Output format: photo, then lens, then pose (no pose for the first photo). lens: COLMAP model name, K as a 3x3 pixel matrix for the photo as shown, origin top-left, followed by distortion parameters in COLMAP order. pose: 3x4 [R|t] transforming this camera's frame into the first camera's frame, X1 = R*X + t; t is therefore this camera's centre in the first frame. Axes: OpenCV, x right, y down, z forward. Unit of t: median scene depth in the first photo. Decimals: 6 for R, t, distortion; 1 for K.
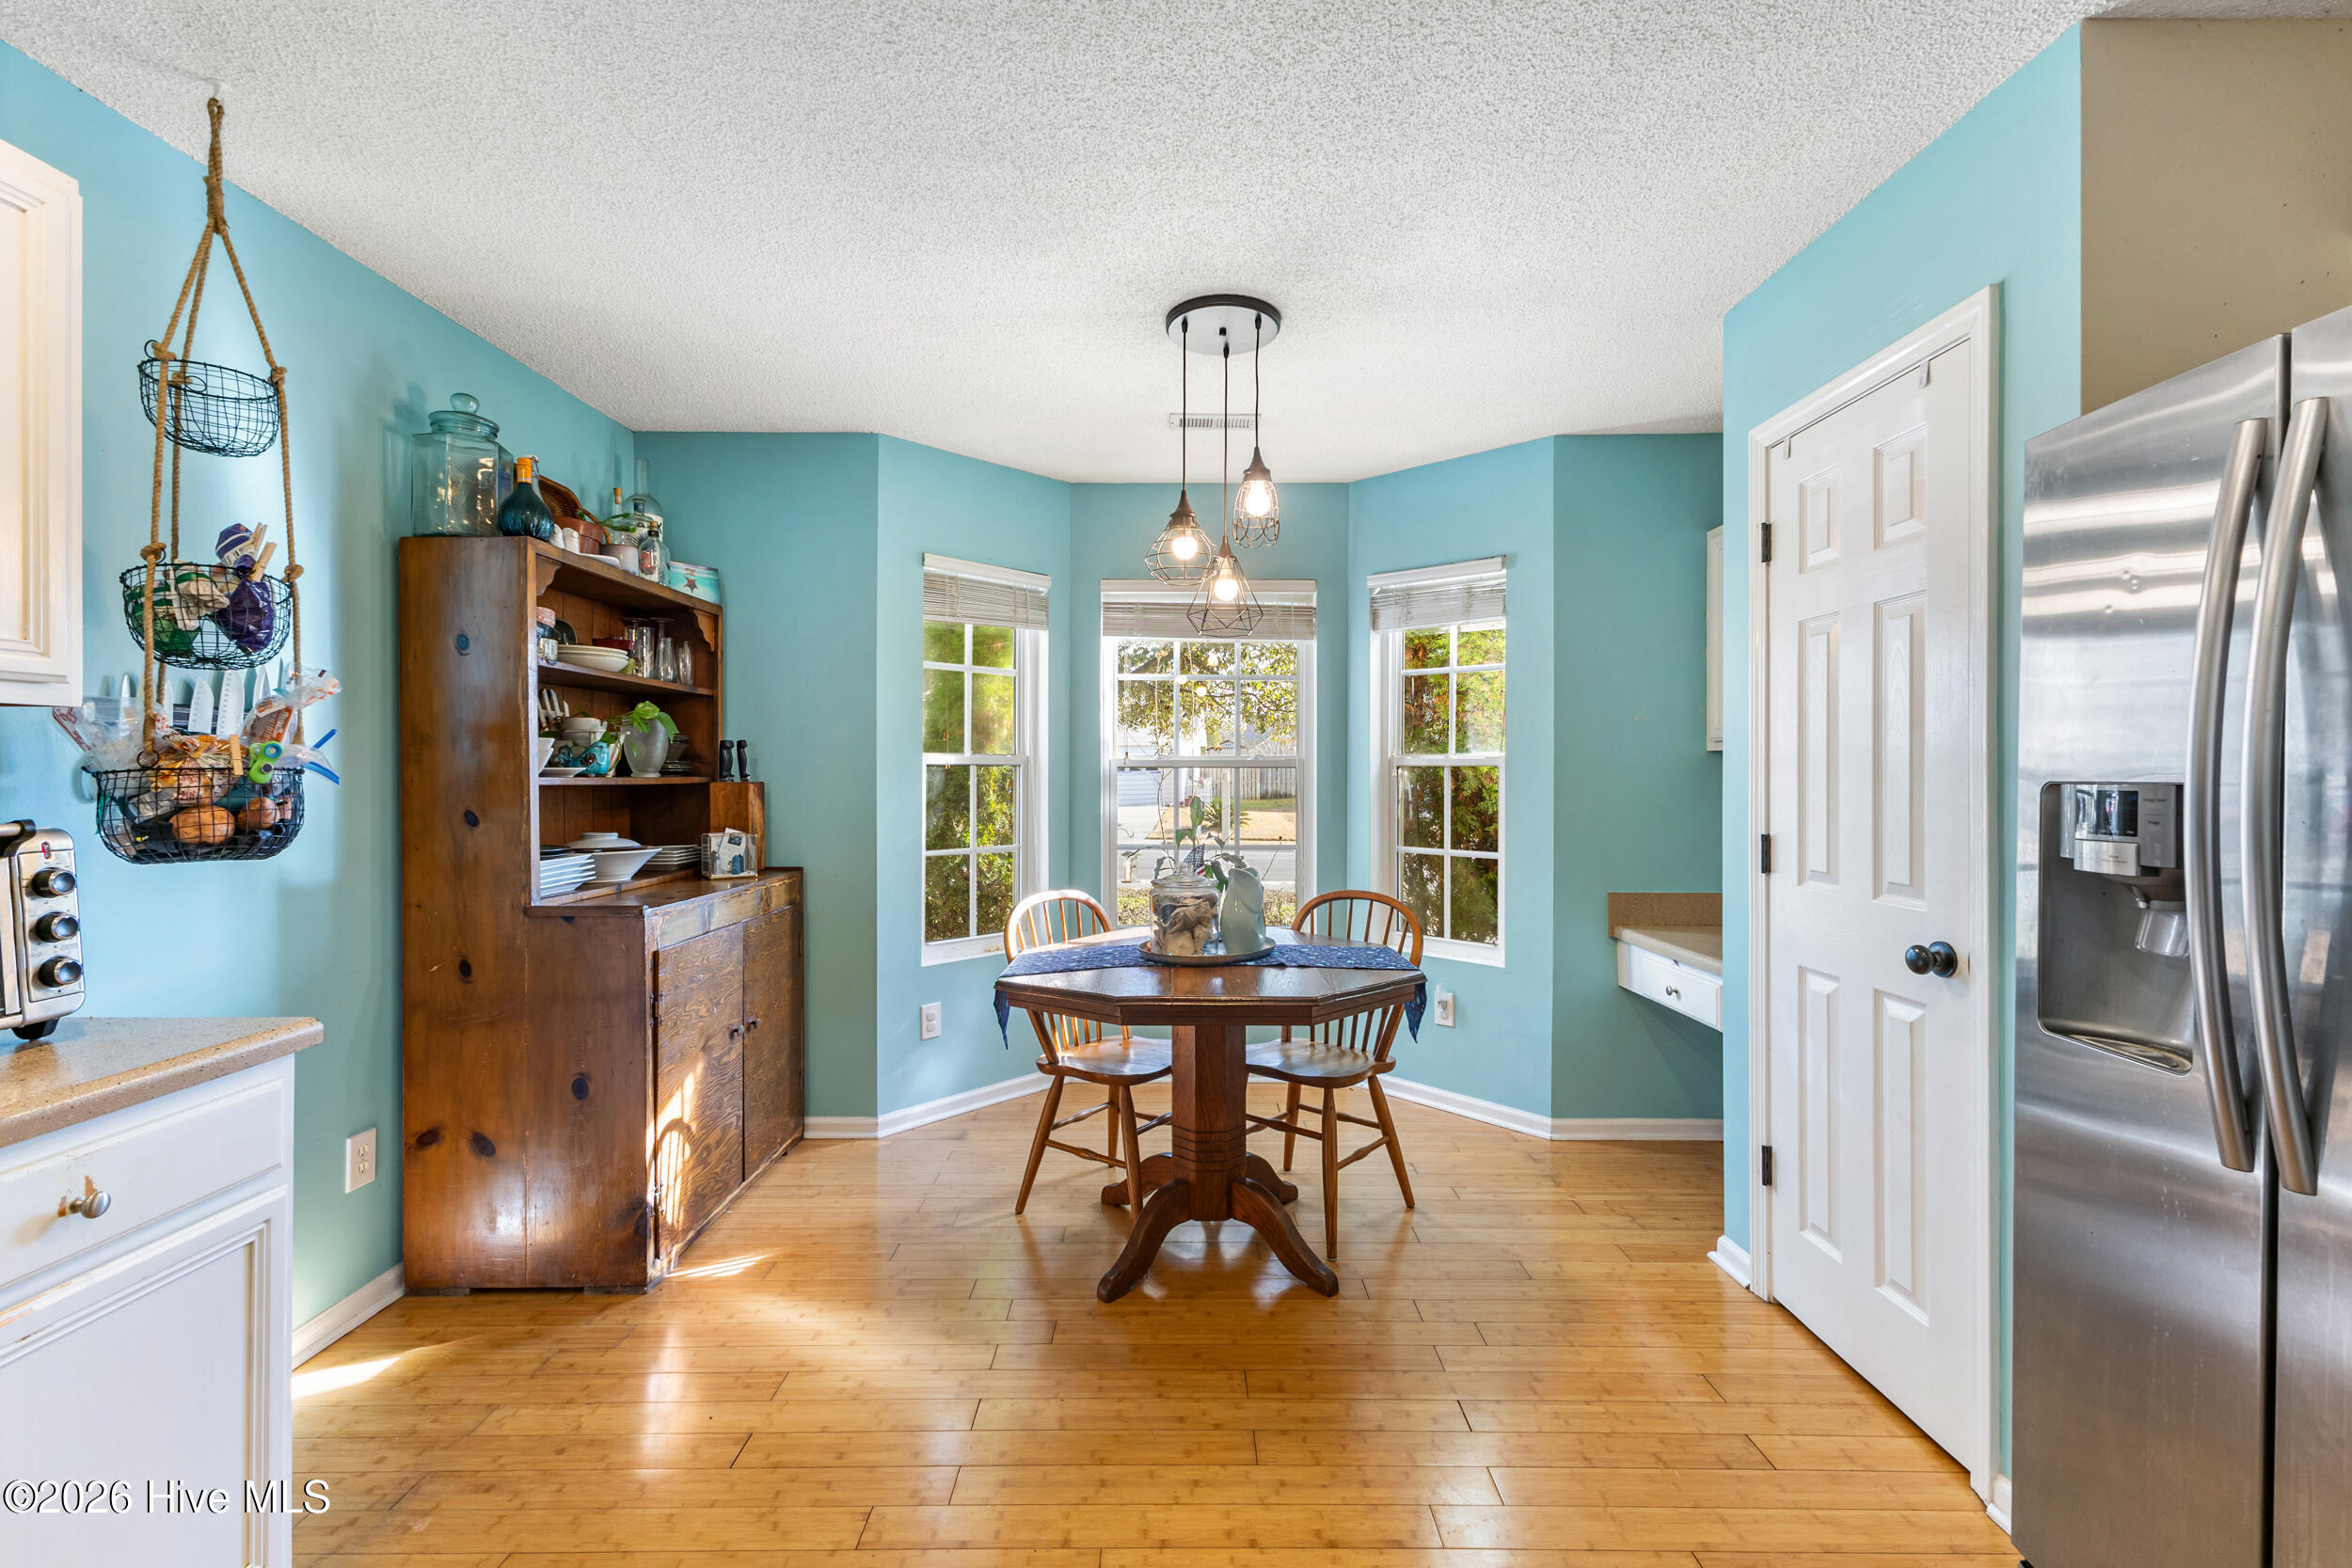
lens RADIAL K [[1013.7, 0, 1168.3], [0, 1013.7, 772.7], [0, 0, 1]] dist [0.007908, -0.000191]
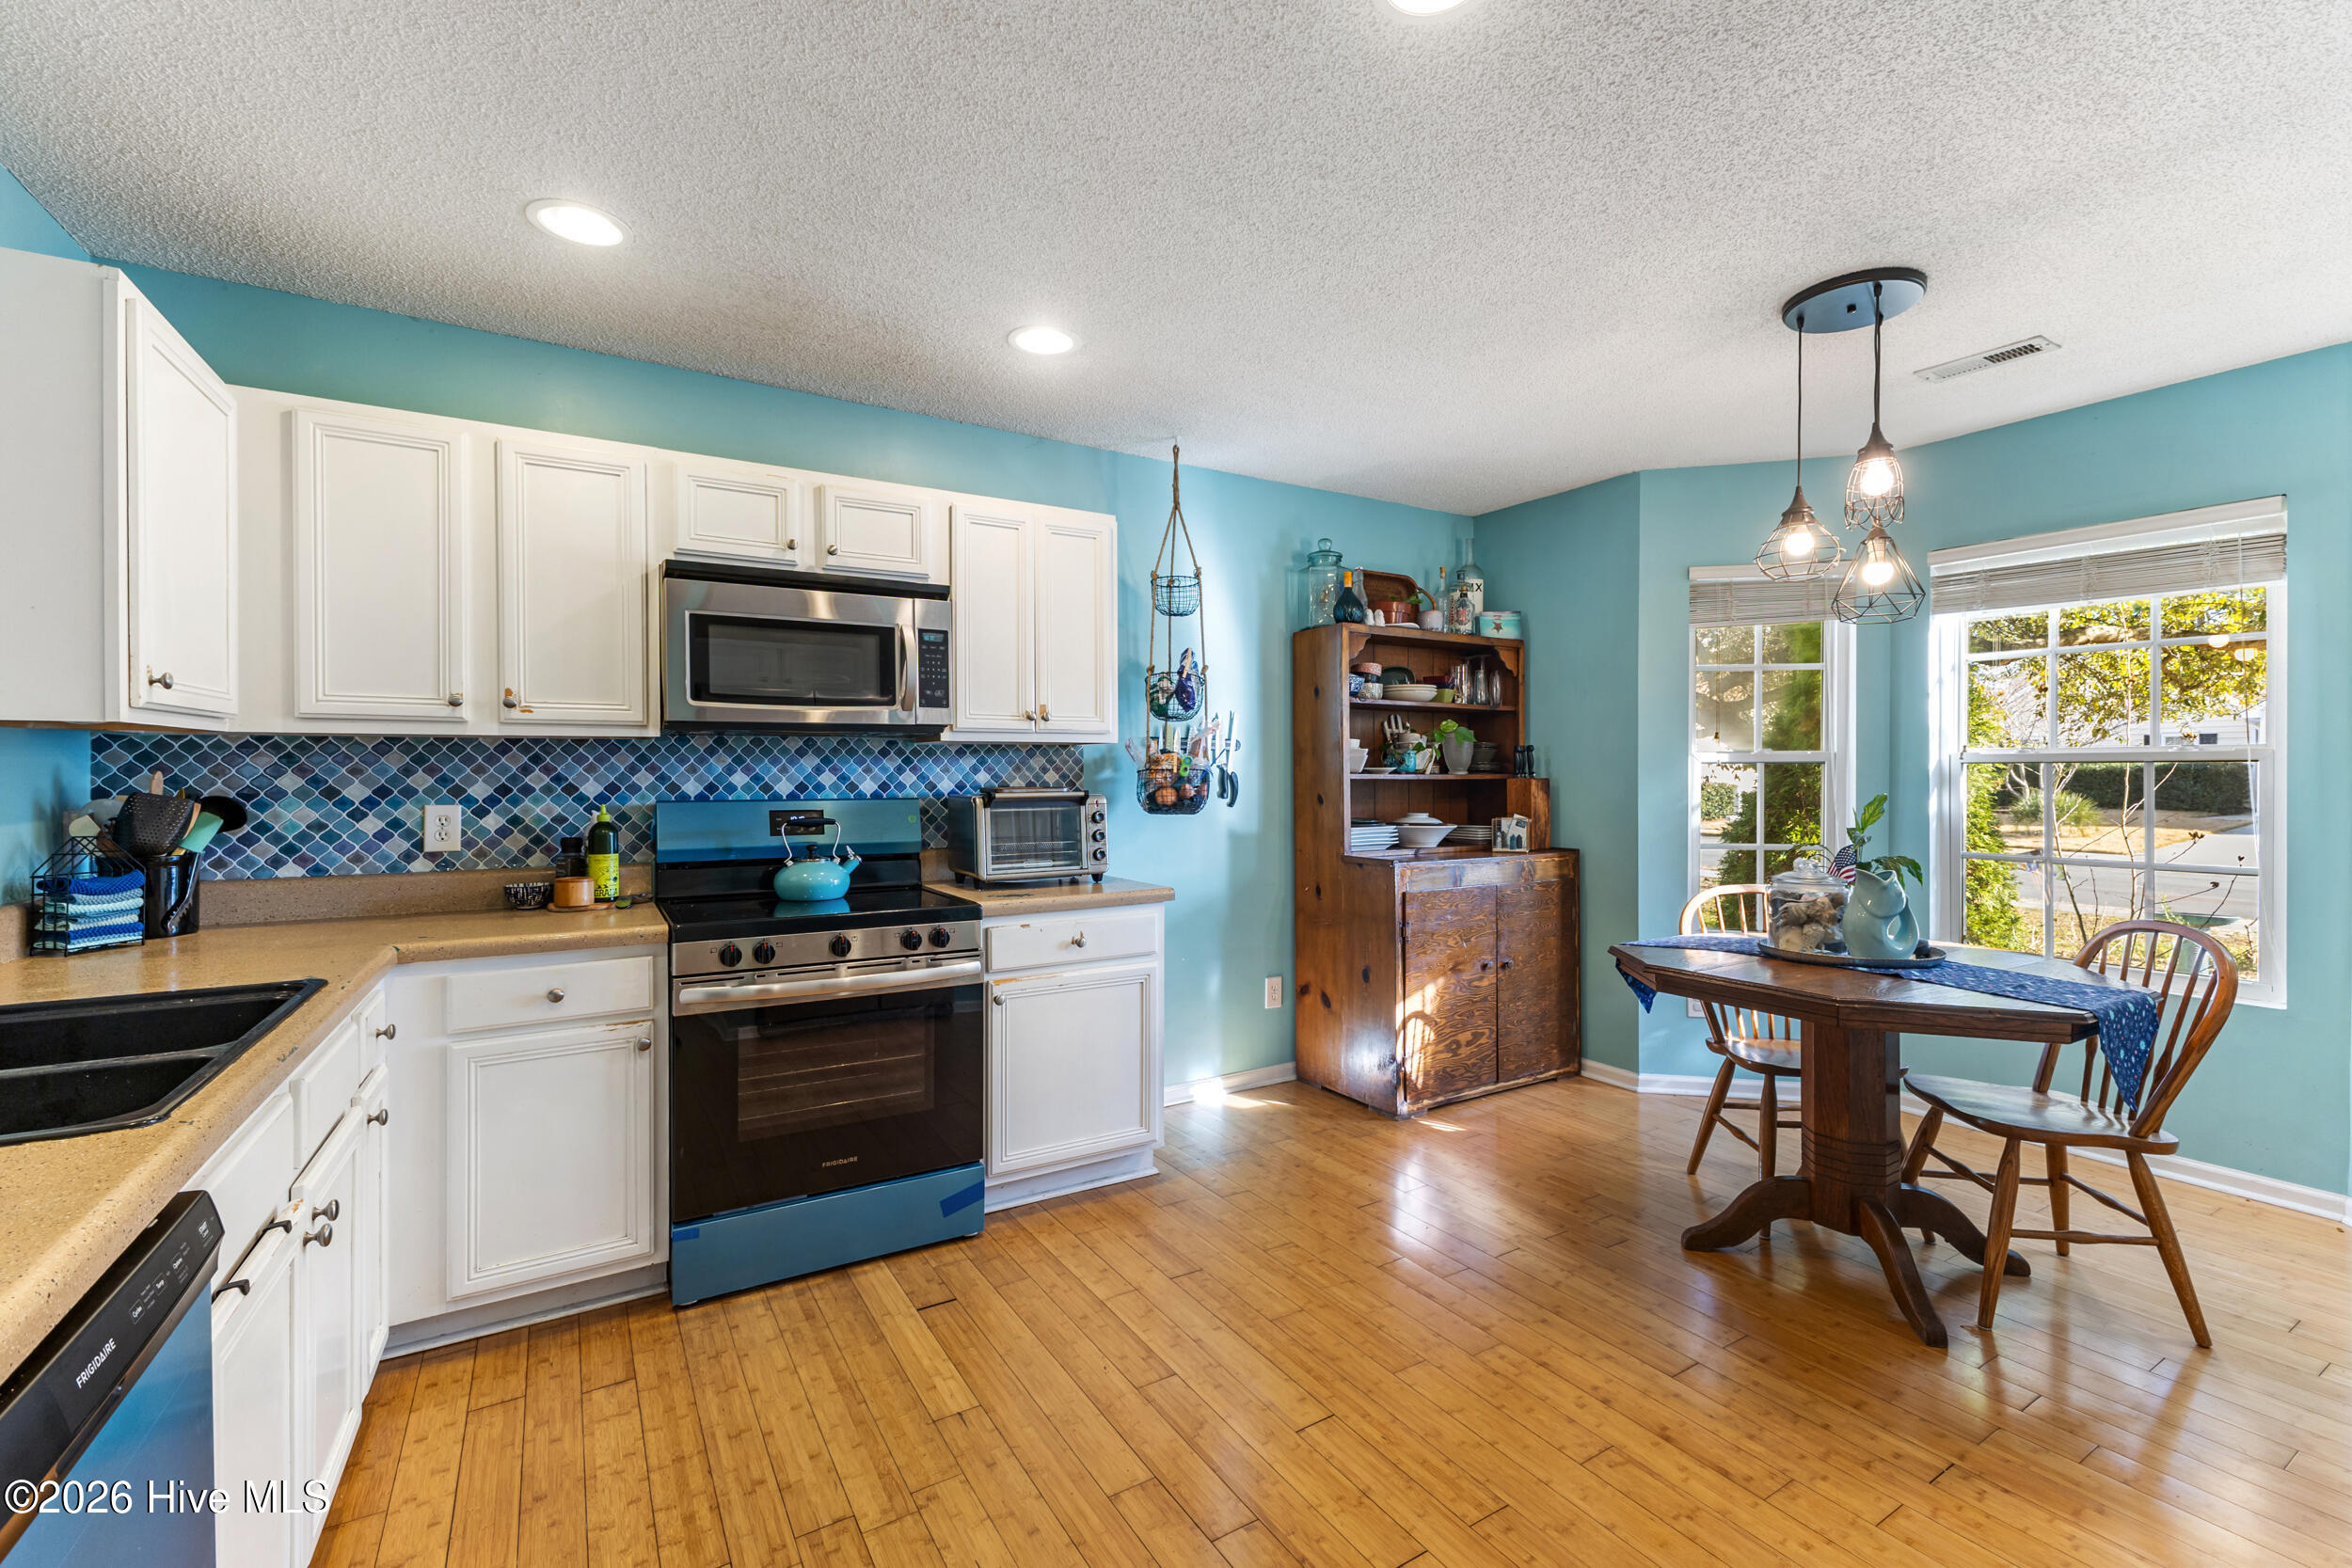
lens RADIAL K [[1013.7, 0, 1168.3], [0, 1013.7, 772.7], [0, 0, 1]] dist [0.007908, -0.000191]
pose [[0.518356, -0.001880, -0.855163, 0.564689], [0.002627, 0.999996, -0.000606, 0.002304], [0.855161, -0.001933, 0.518359, -0.052486]]
